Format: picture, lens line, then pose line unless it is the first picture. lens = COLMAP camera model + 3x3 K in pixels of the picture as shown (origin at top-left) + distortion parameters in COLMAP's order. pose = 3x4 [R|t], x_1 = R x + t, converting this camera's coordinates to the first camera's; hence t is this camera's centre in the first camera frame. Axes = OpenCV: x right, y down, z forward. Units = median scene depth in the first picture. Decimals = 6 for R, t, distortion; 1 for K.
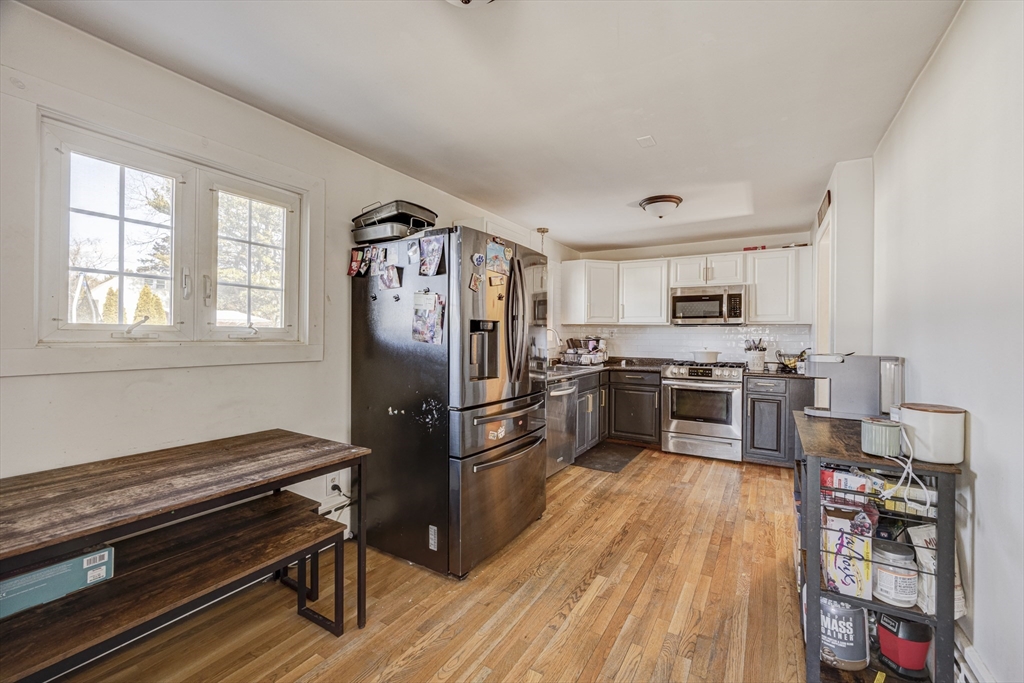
lens RADIAL K [[423.1, 0, 526.1], [0, 423.1, 341.7], [0, 0, 1]] dist [-0.002739, -0.000042]
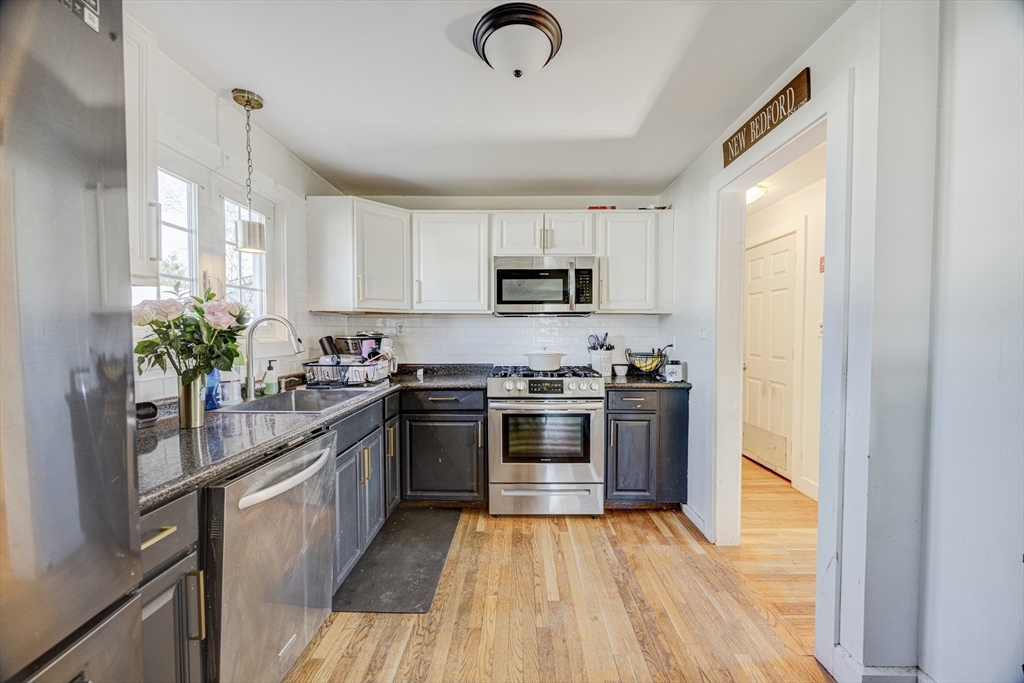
lens RADIAL K [[423.1, 0, 526.1], [0, 423.1, 341.7], [0, 0, 1]] dist [-0.002739, -0.000042]
pose [[0.872385, -0.020819, 0.488377, 0.069241], [0.016089, 0.999774, 0.013879, -0.005117], [-0.488555, -0.004250, 0.872523, 0.435134]]
